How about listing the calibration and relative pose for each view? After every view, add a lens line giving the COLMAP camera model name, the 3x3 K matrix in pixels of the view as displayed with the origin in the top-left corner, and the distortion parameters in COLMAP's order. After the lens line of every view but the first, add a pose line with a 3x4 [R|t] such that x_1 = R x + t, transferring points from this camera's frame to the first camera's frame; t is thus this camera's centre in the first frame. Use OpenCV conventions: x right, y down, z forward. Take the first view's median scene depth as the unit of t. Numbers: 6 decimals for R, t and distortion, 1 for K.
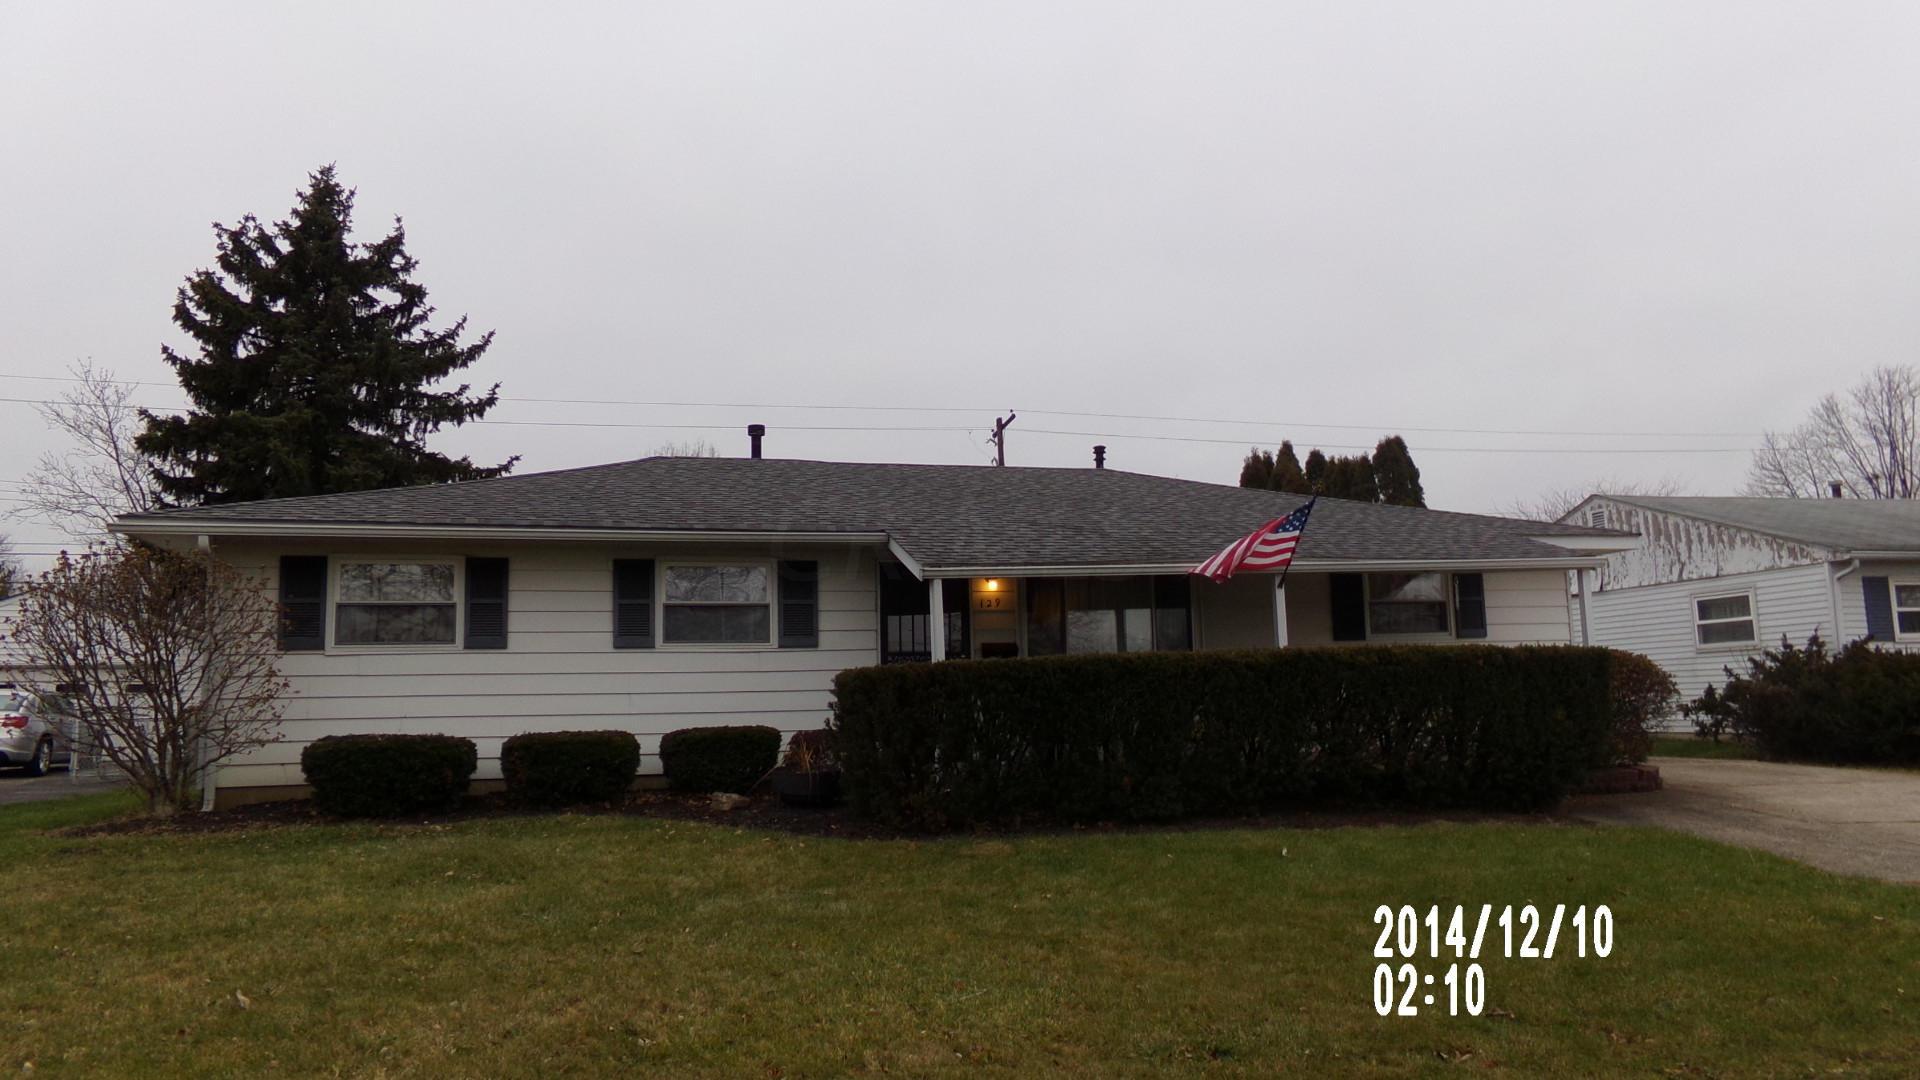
lens RADIAL K [[1296.5, 0, 960.0], [0, 1296.5, 540.0], [0, 0, 1]] dist [-0.056985, 0.111989]
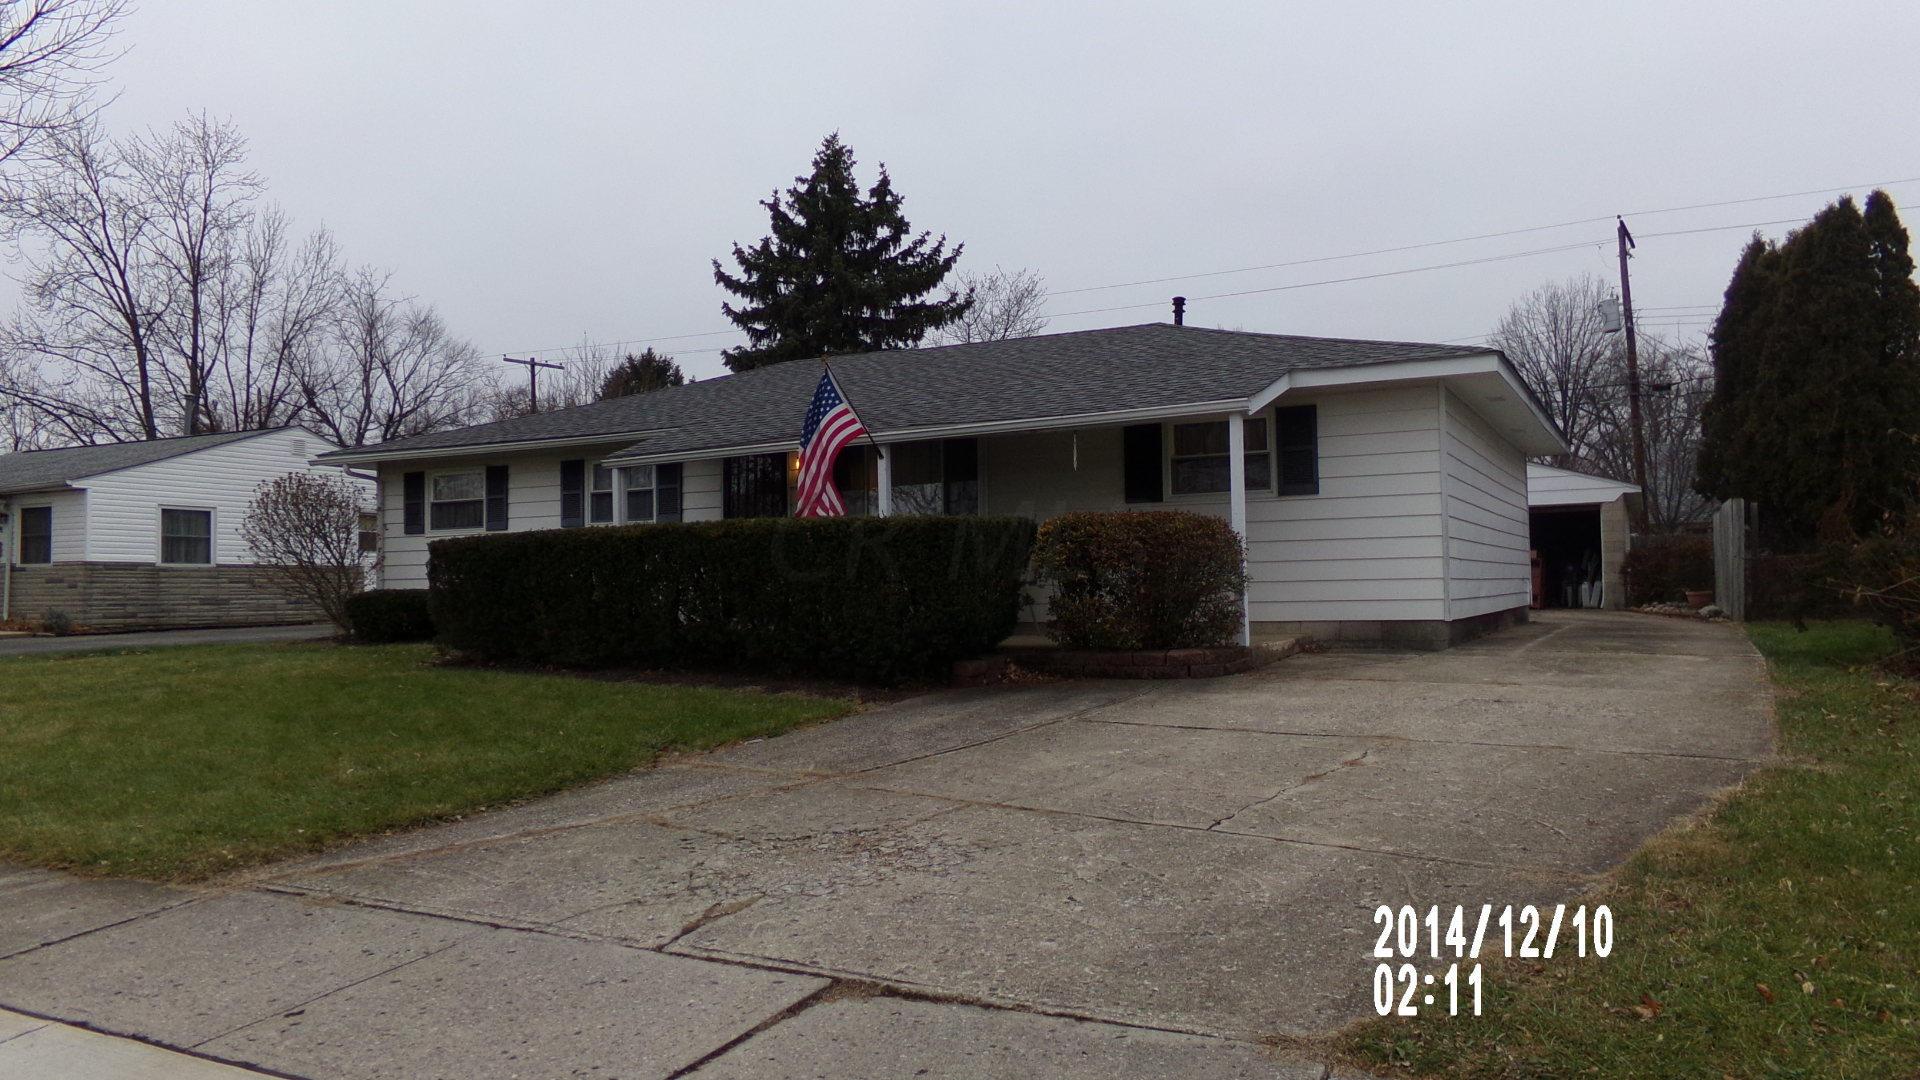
lens RADIAL K [[1281.8, 0, 969.1], [0, 1281.8, 541.5], [0, 0, 1]] dist [-0.017231, 0.000723]
pose [[0.741584, -0.009065, -0.670798, 0.489368], [0.084910, 0.993136, 0.080449, 0.013728], [0.665464, -0.116617, 0.737264, 0.152014]]
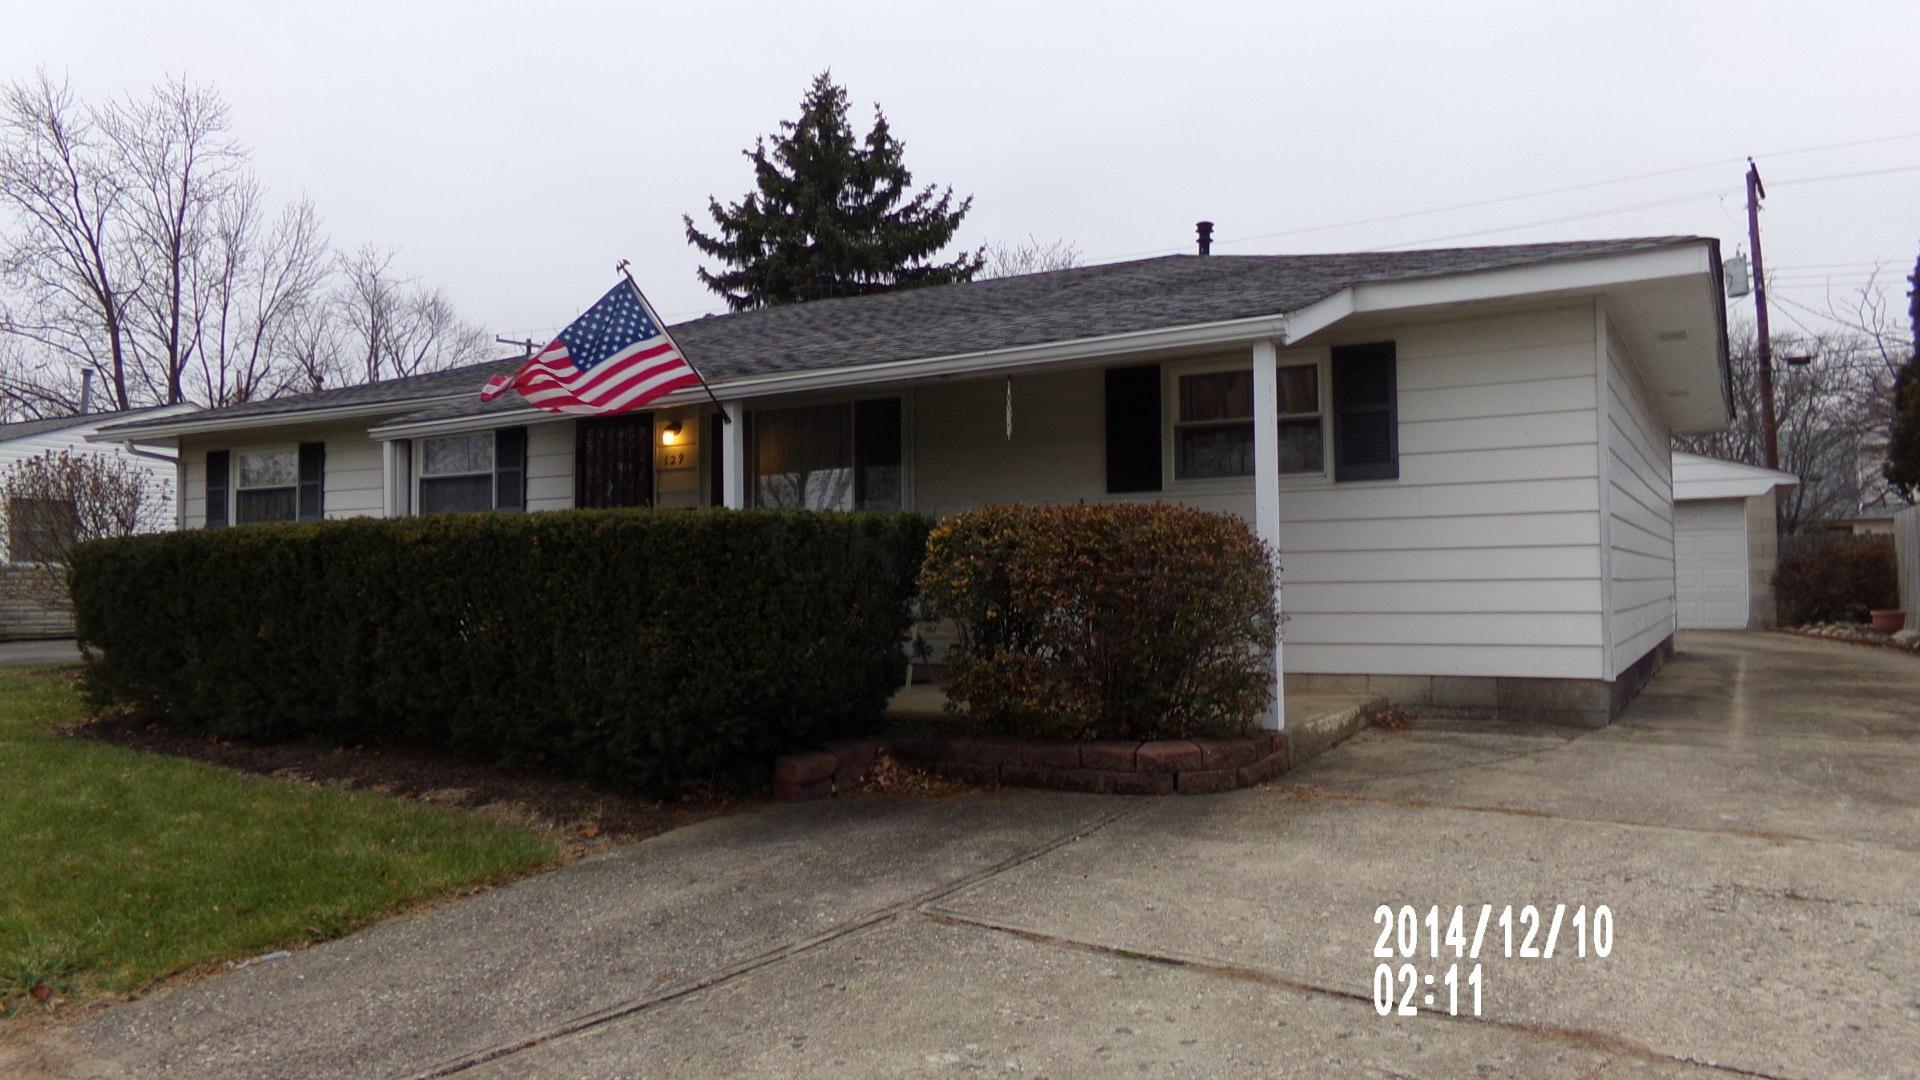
lens RADIAL K [[1296.5, 0, 960.0], [0, 1296.5, 540.0], [0, 0, 1]] dist [-0.056985, 0.111989]
pose [[0.708212, -0.003242, -0.705992, 0.405745], [0.083944, 0.993282, 0.079648, 0.027501], [0.700992, -0.115671, 0.703726, 0.307139]]
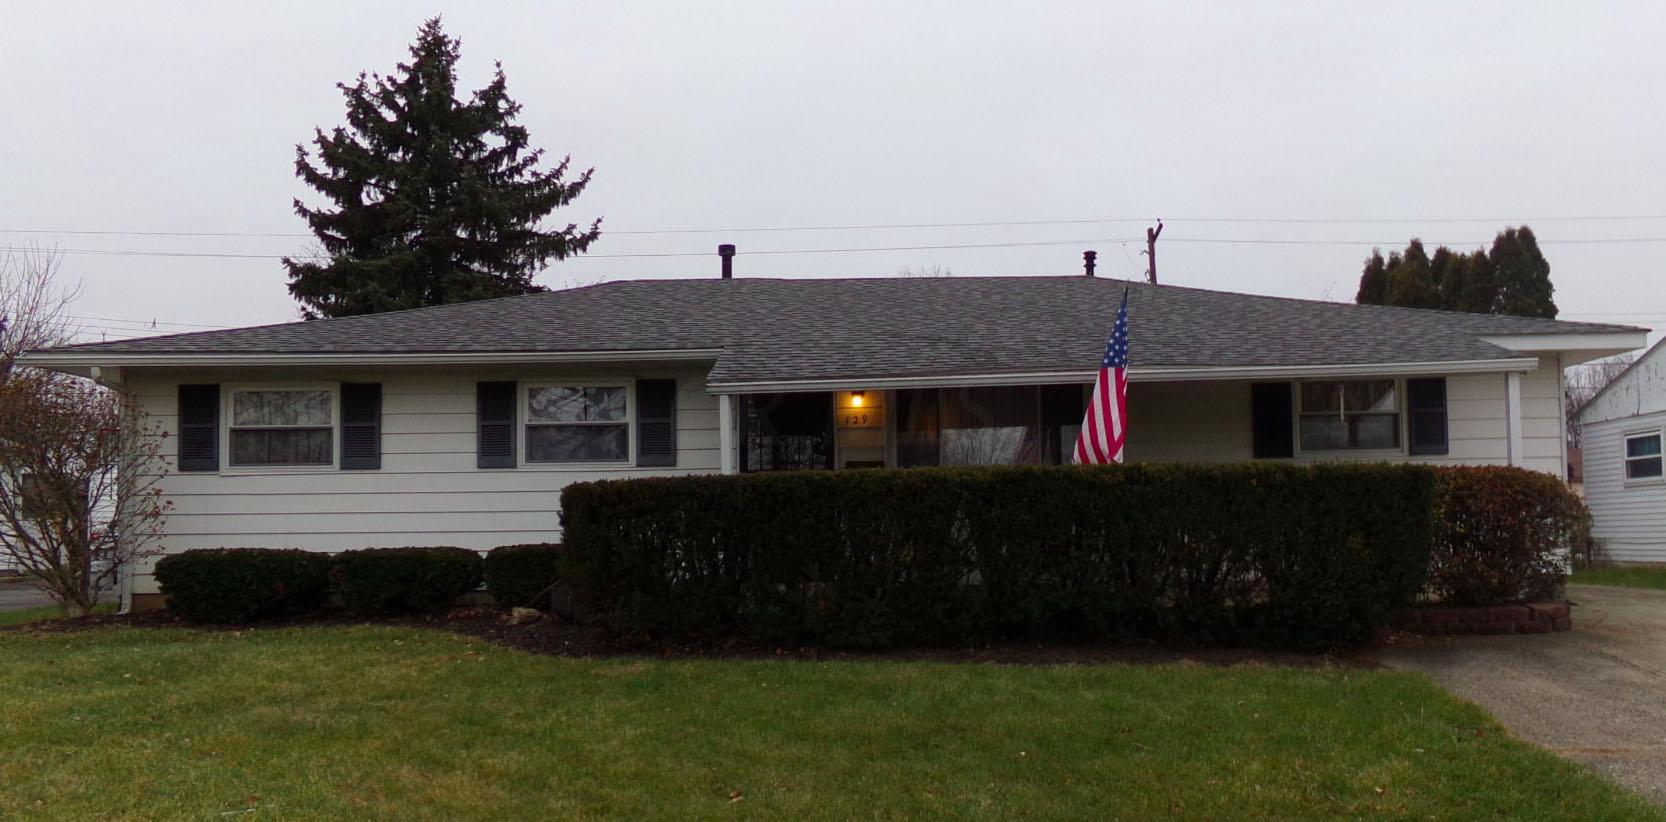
lens RADIAL K [[1286.6, 0, 899.4], [0, 1286.6, 494.7], [0, 0, 1]] dist [-0.081026, 0.179663]
pose [[0.968356, 0.002061, -0.249564, 0.163144], [0.023283, 0.994859, 0.098561, 0.006033], [0.248485, -0.101253, 0.963329, 0.048734]]
